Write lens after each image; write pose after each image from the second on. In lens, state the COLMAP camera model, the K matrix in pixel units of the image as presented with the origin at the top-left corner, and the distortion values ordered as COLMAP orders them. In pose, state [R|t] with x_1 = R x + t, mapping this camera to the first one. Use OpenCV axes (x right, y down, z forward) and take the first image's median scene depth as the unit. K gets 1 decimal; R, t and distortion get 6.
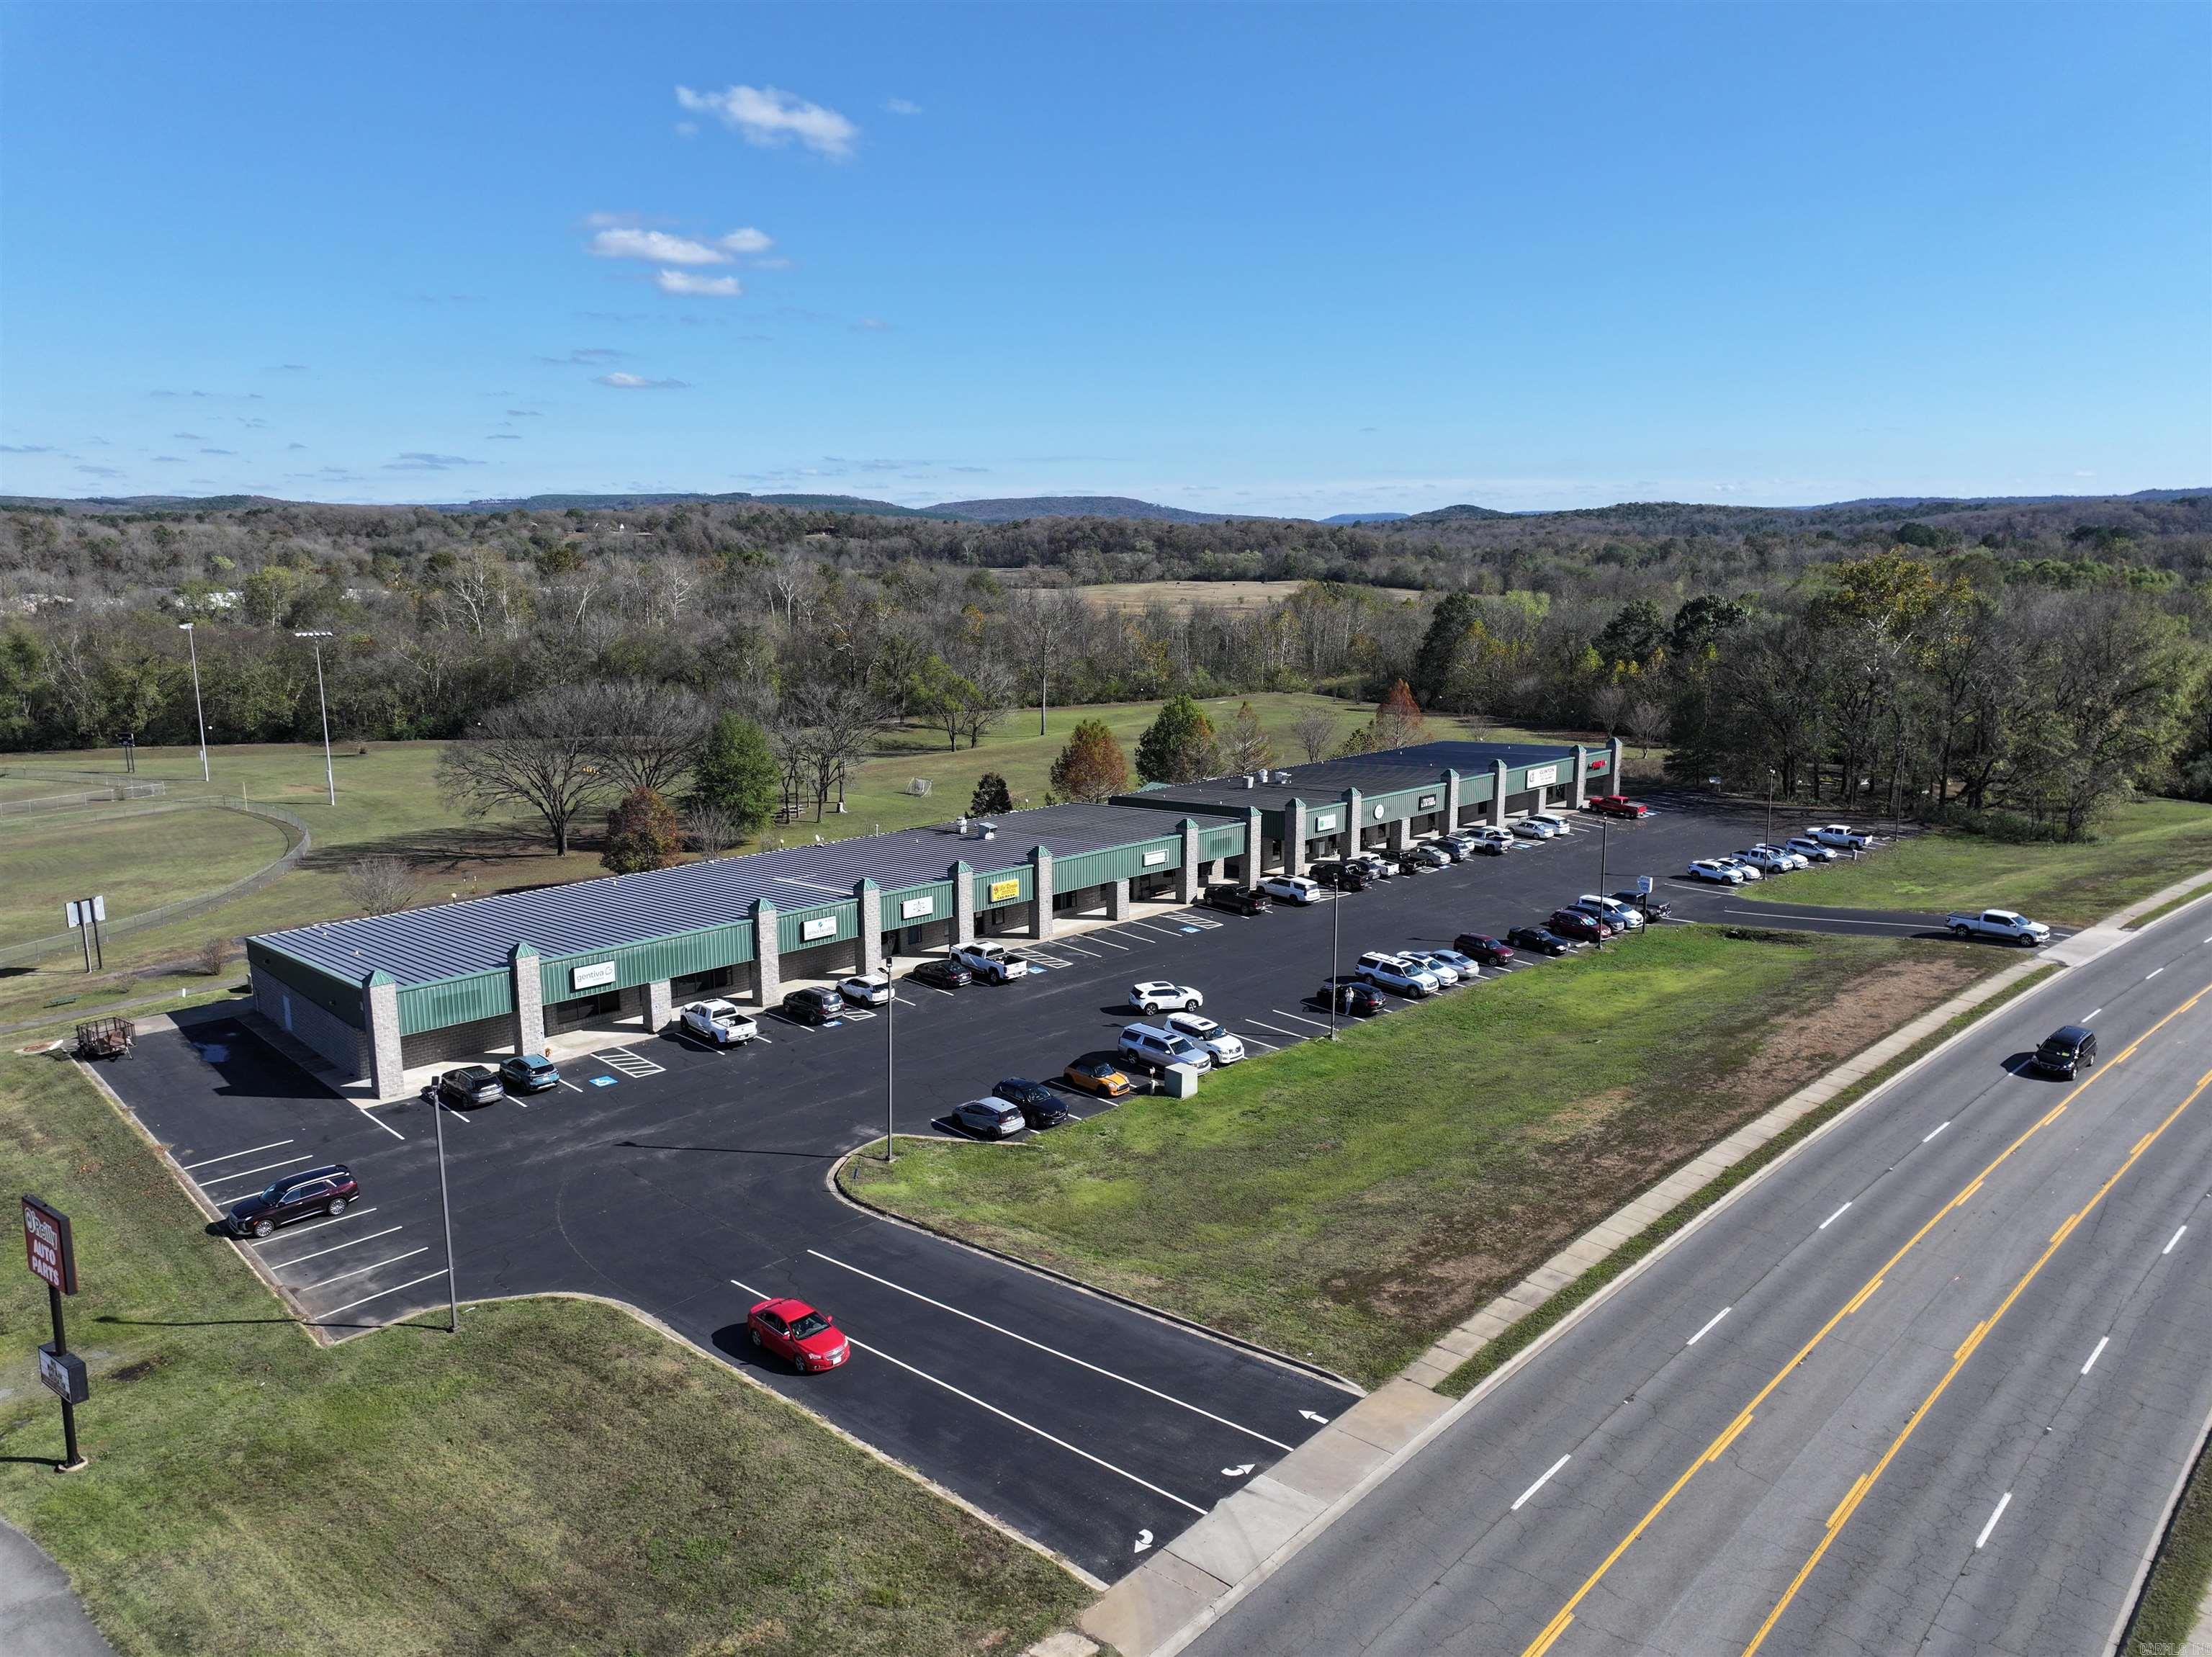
lens RADIAL K [[1554.5, 0, 1114.6], [0, 1554.5, 817.2], [0, 0, 1]] dist [-0.004685, 0.020474]
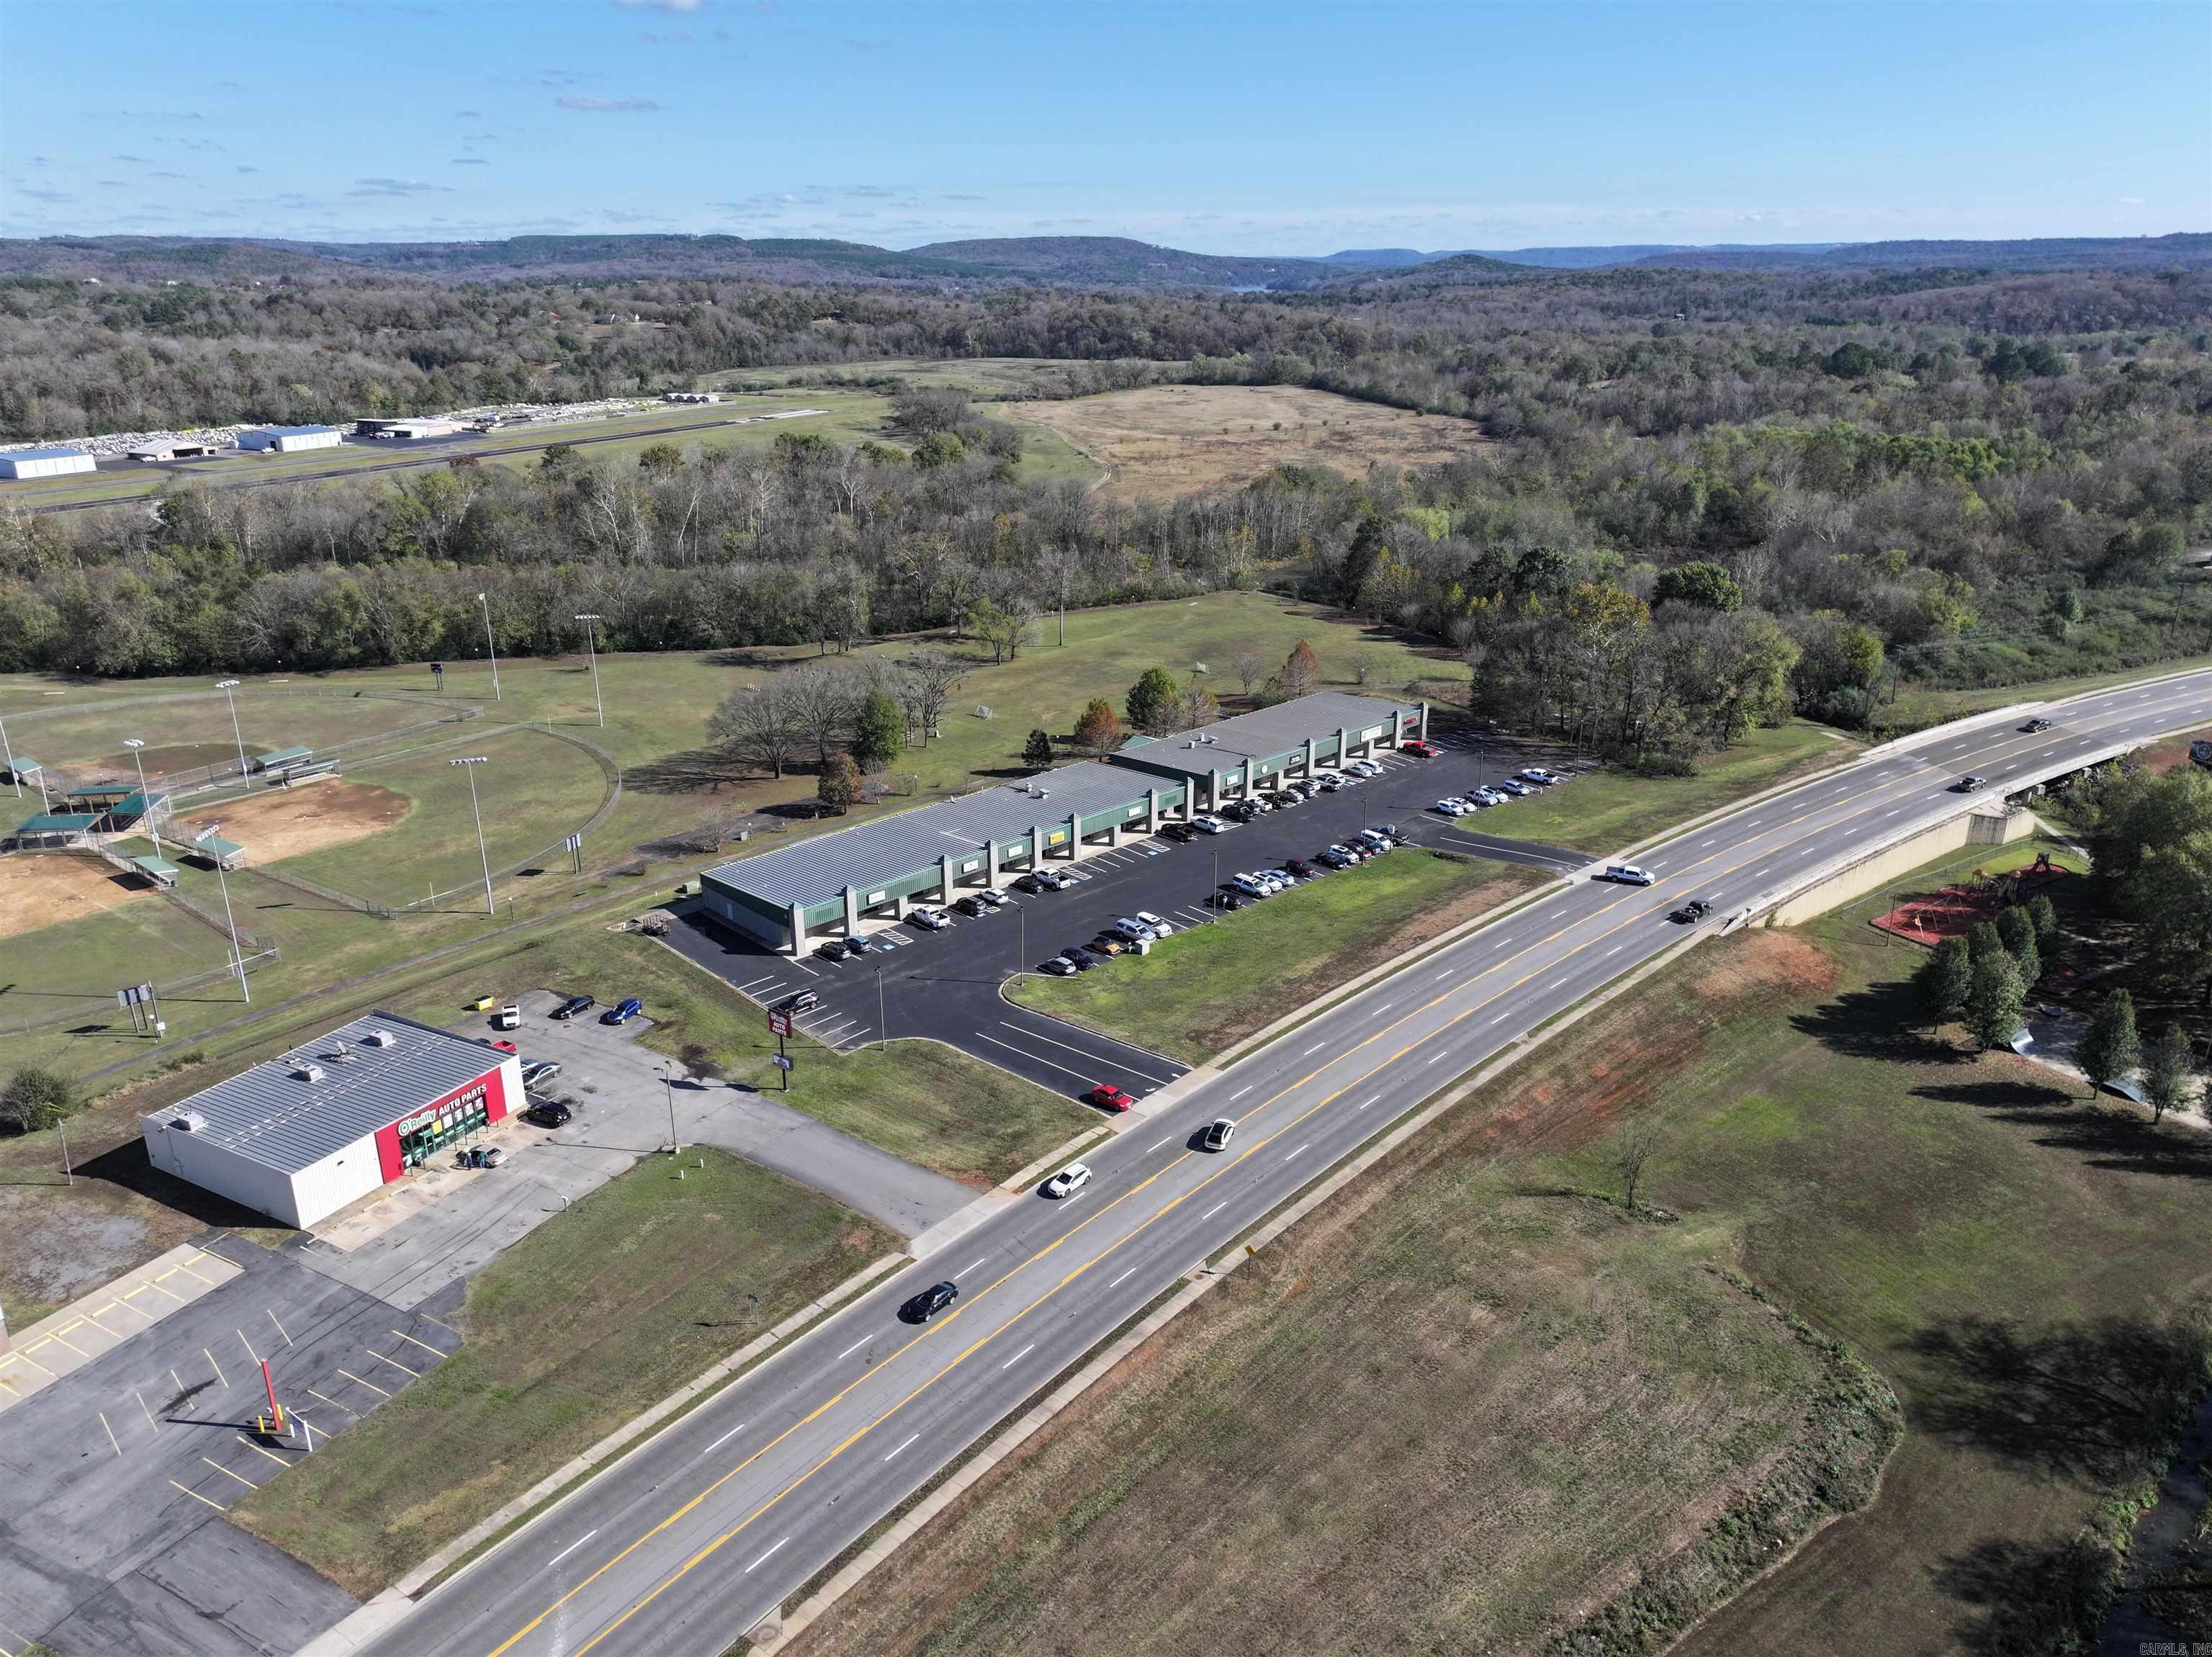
lens RADIAL K [[1554.5, 0, 1114.6], [0, 1554.5, 817.2], [0, 0, 1]] dist [-0.004685, 0.020474]
pose [[0.999998, 0.000402, 0.001821, -0.001367], [-0.000689, 0.987067, 0.160306, -0.239076], [-0.001733, -0.160307, 0.987066, -0.760470]]
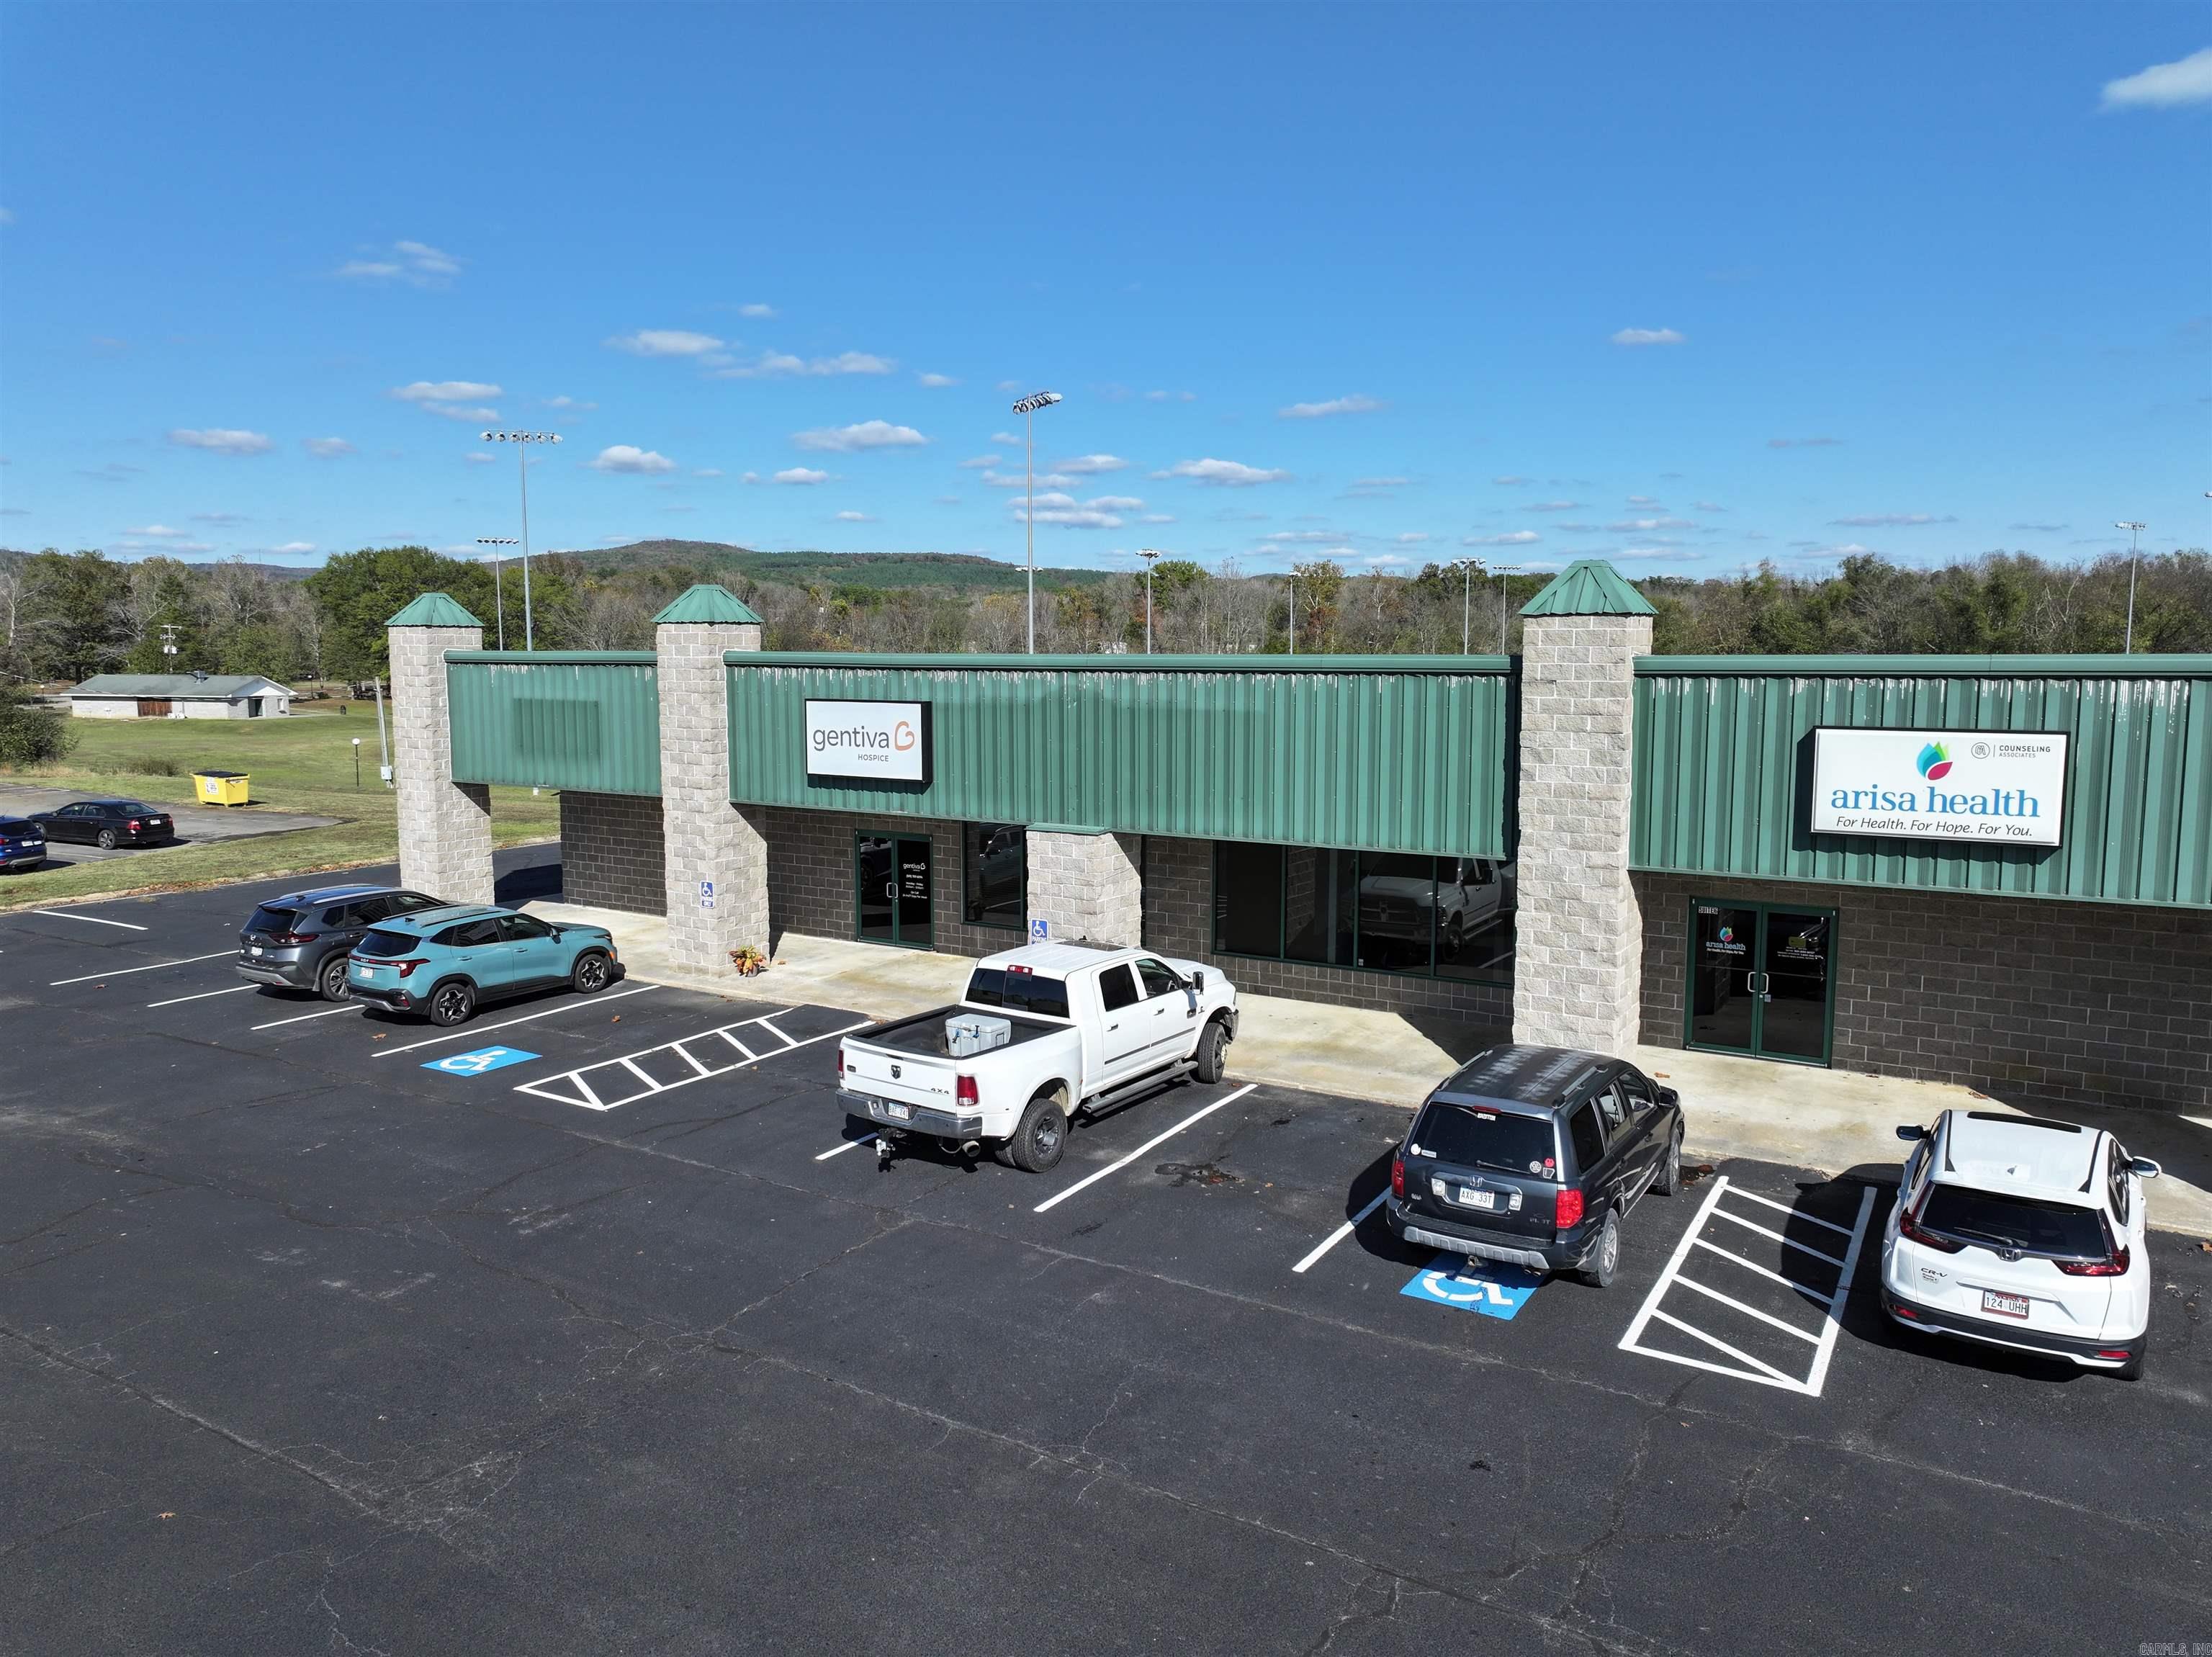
lens RADIAL K [[1554.5, 0, 1114.6], [0, 1554.5, 817.2], [0, 0, 1]] dist [-0.004685, 0.020474]
pose [[0.252757, 0.114956, -0.960676, -0.034611], [-0.173563, 0.982197, 0.071866, 0.057485], [0.951835, 0.148574, 0.268210, 0.639415]]
